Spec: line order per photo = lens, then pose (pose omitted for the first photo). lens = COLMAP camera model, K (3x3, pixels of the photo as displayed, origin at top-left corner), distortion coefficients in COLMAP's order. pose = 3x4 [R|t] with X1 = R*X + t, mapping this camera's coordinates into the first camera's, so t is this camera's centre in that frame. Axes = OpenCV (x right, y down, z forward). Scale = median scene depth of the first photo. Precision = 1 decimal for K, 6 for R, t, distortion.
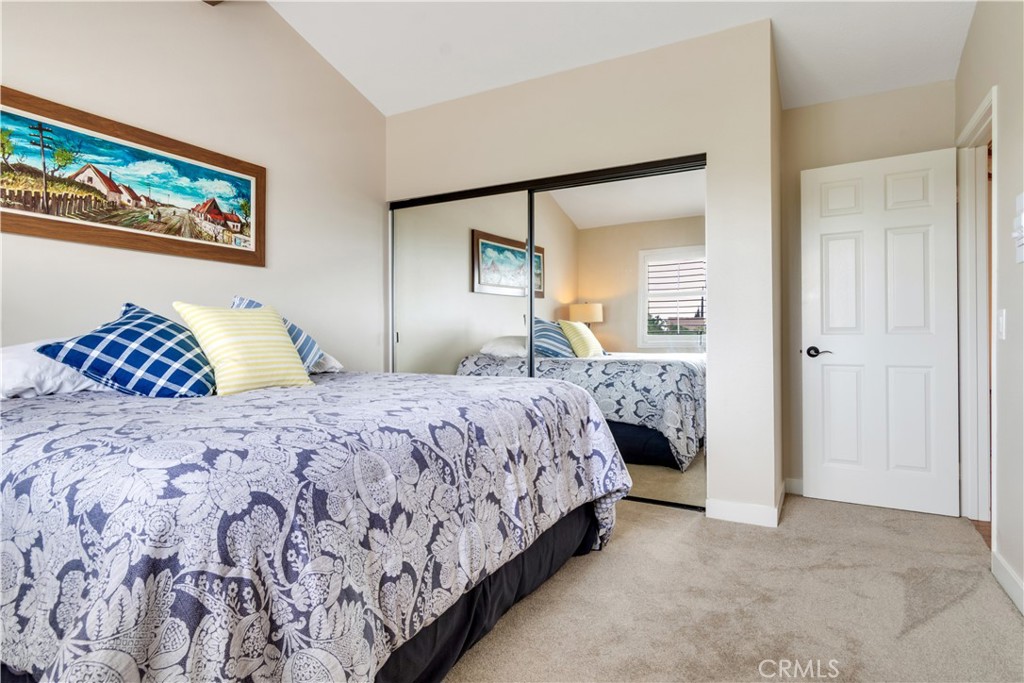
lens RADIAL K [[547.2, 0, 515.3], [0, 547.2, 341.9], [0, 0, 1]] dist [0.000115, 0.000331]
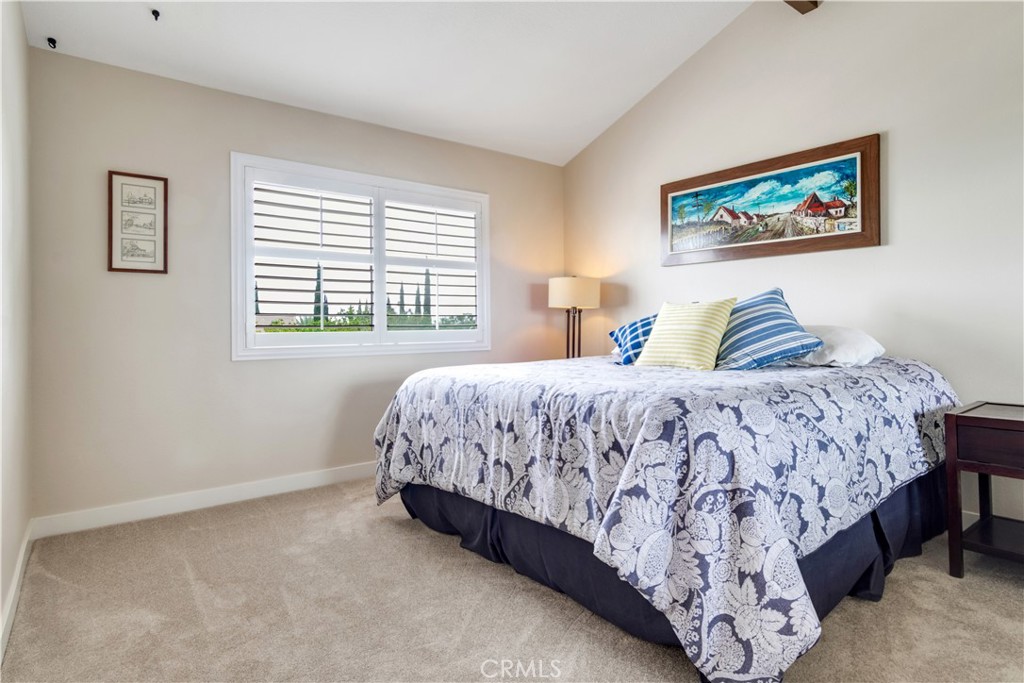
lens RADIAL K [[547.2, 0, 514.7], [0, 547.2, 330.9], [0, 0, 1]] dist [0.000115, 0.000331]
pose [[-0.374799, 0.014695, -0.926990, 0.670865], [0.001715, 0.999884, 0.015157, -0.014856], [0.927105, 0.004091, -0.374780, 0.900419]]
